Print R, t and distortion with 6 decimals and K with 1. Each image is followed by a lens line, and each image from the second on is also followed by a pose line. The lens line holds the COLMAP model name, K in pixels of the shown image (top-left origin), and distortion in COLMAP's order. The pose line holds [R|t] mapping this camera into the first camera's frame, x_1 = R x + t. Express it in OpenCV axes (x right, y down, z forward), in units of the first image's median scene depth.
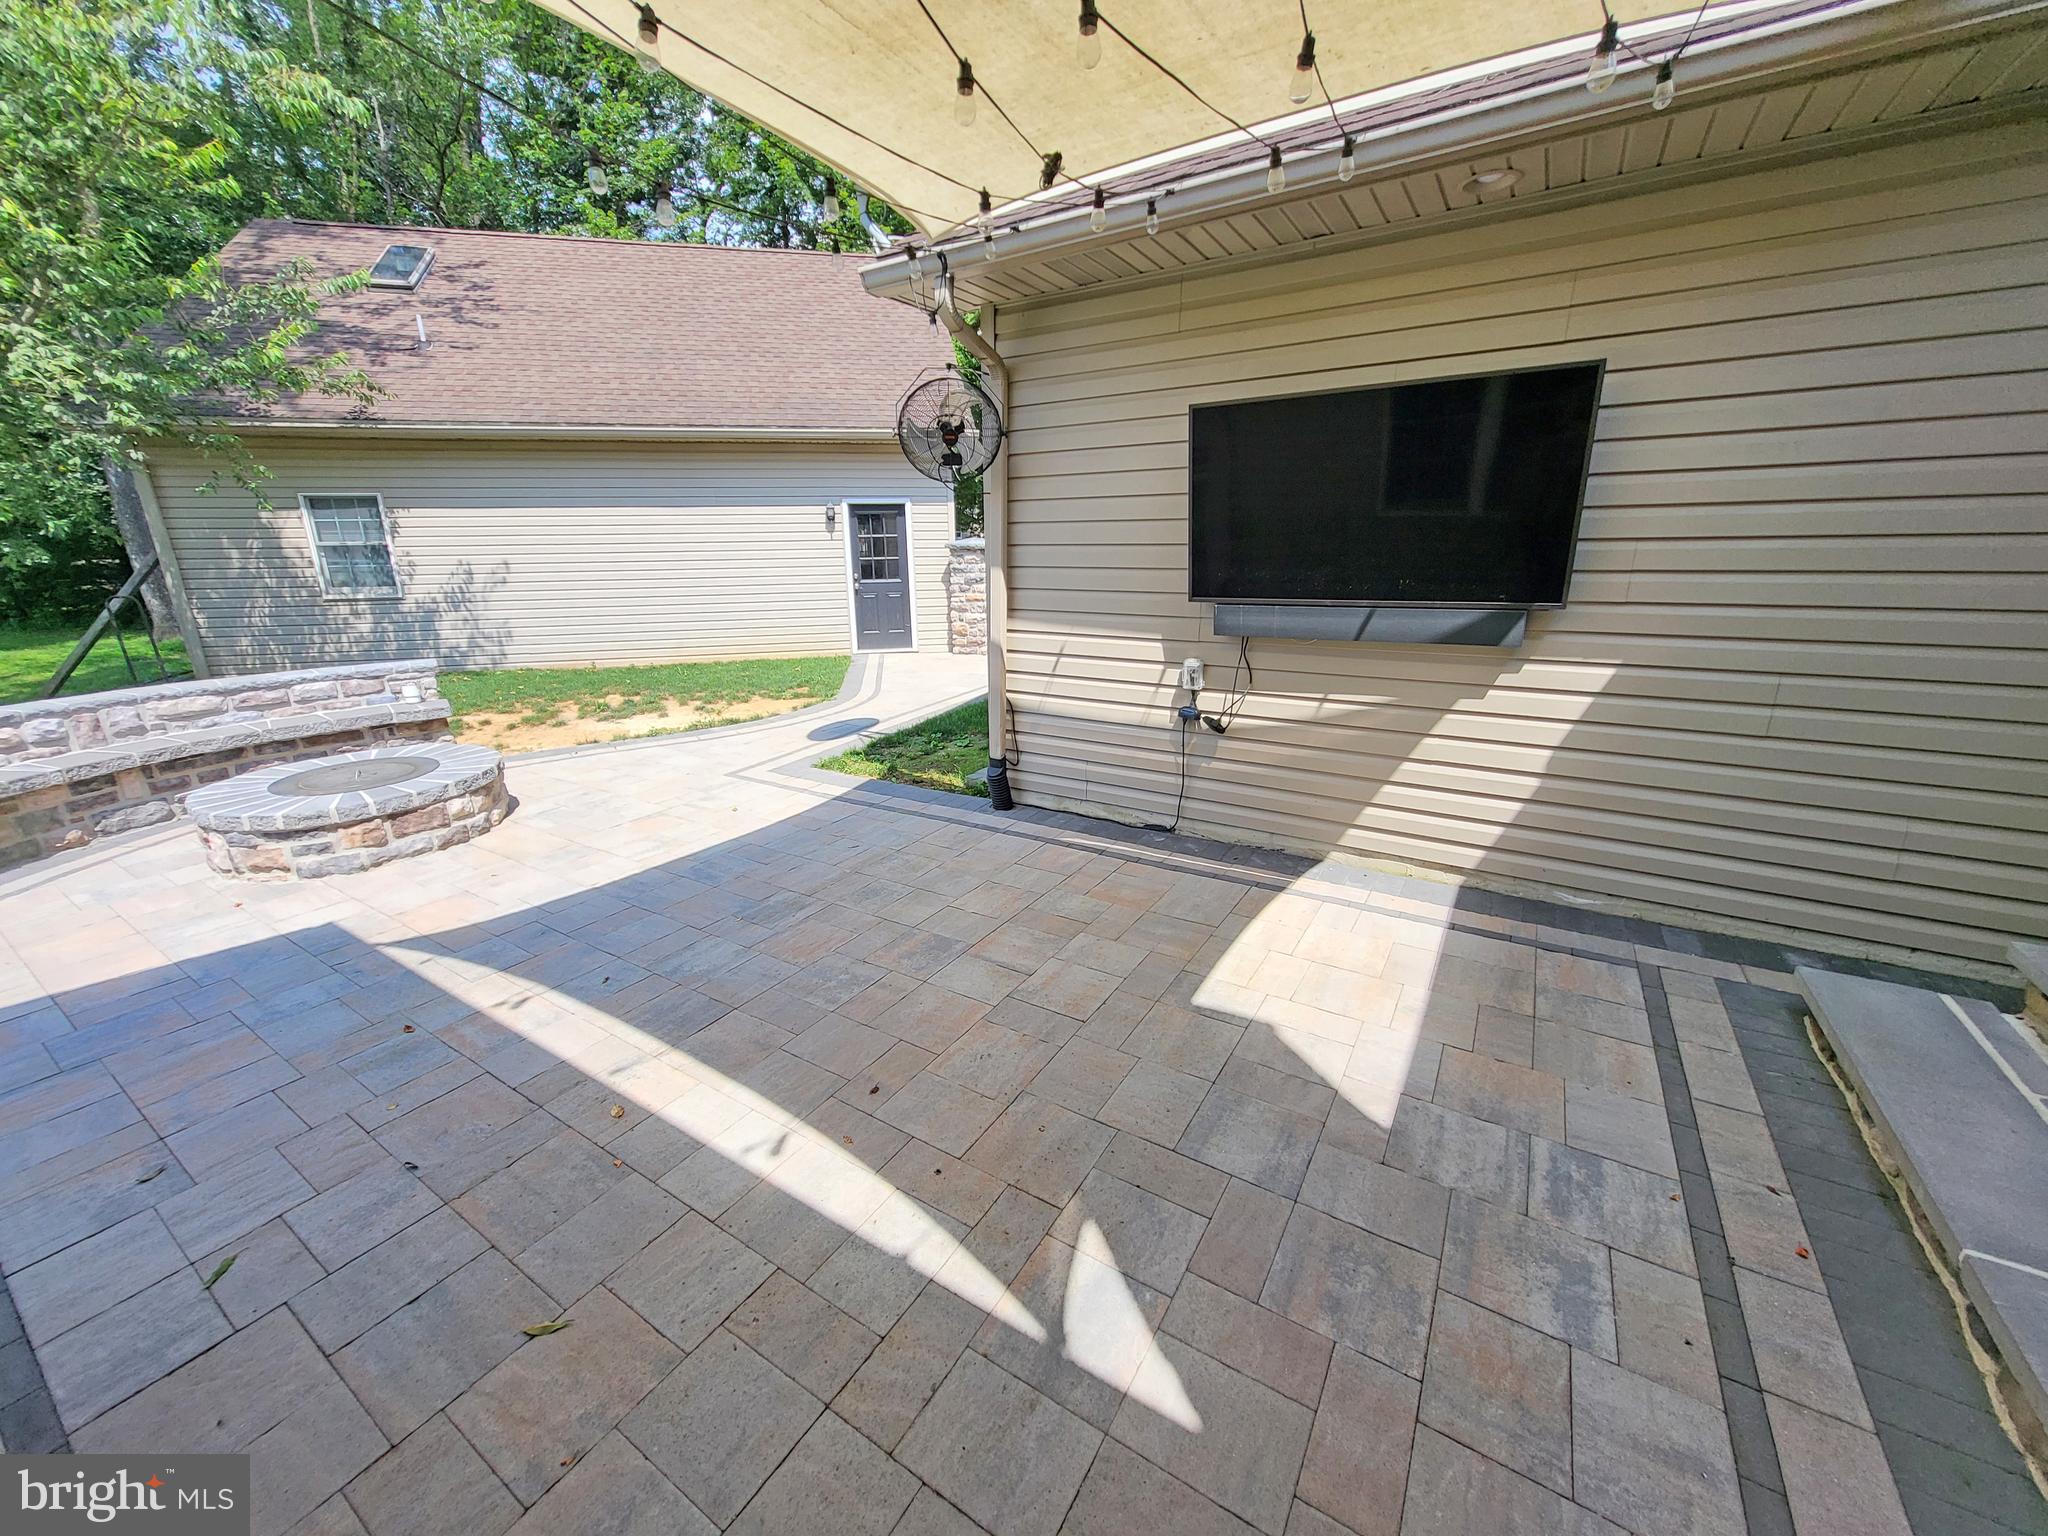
lens RADIAL K [[818.6, 0, 1024.0], [0, 818.6, 768.0], [0, 0, 1]] dist [0.008444, 0.000131]
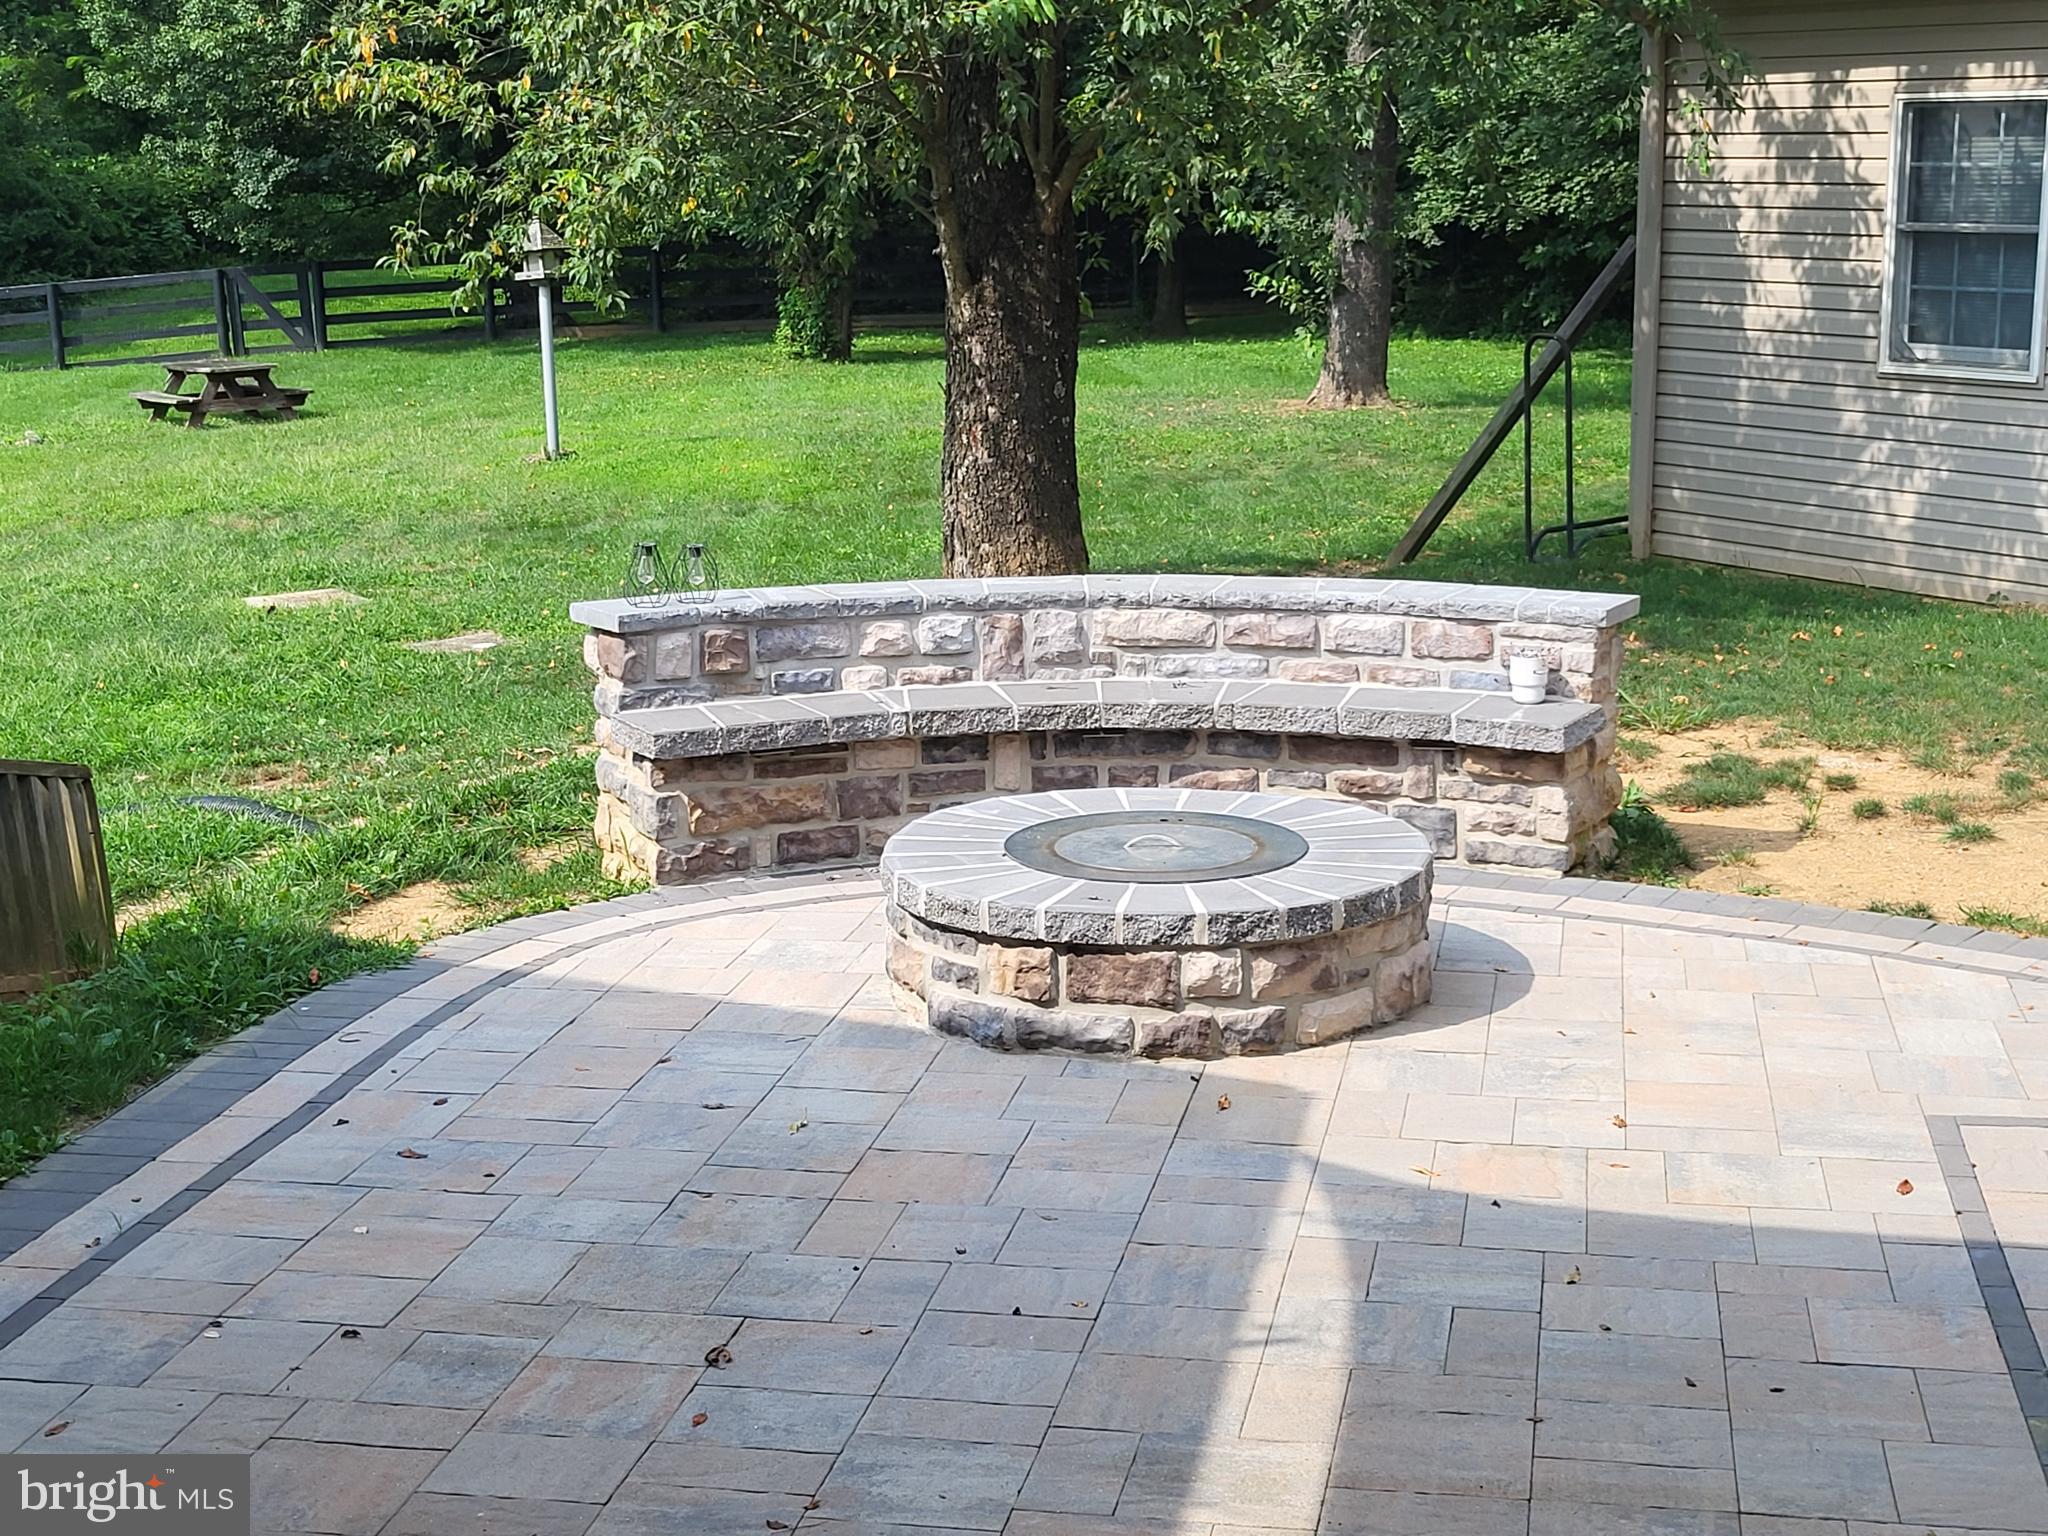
lens RADIAL K [[3107.3, 0, 1024.0], [0, 3107.3, 768.0], [0, 0, 1]] dist [0.034056, 0.037618]
pose [[0.346552, 0.203071, -0.915786, 0.669963], [-0.247609, 0.961462, 0.119500, -0.208045], [0.904761, 0.185344, 0.383479, 0.282549]]
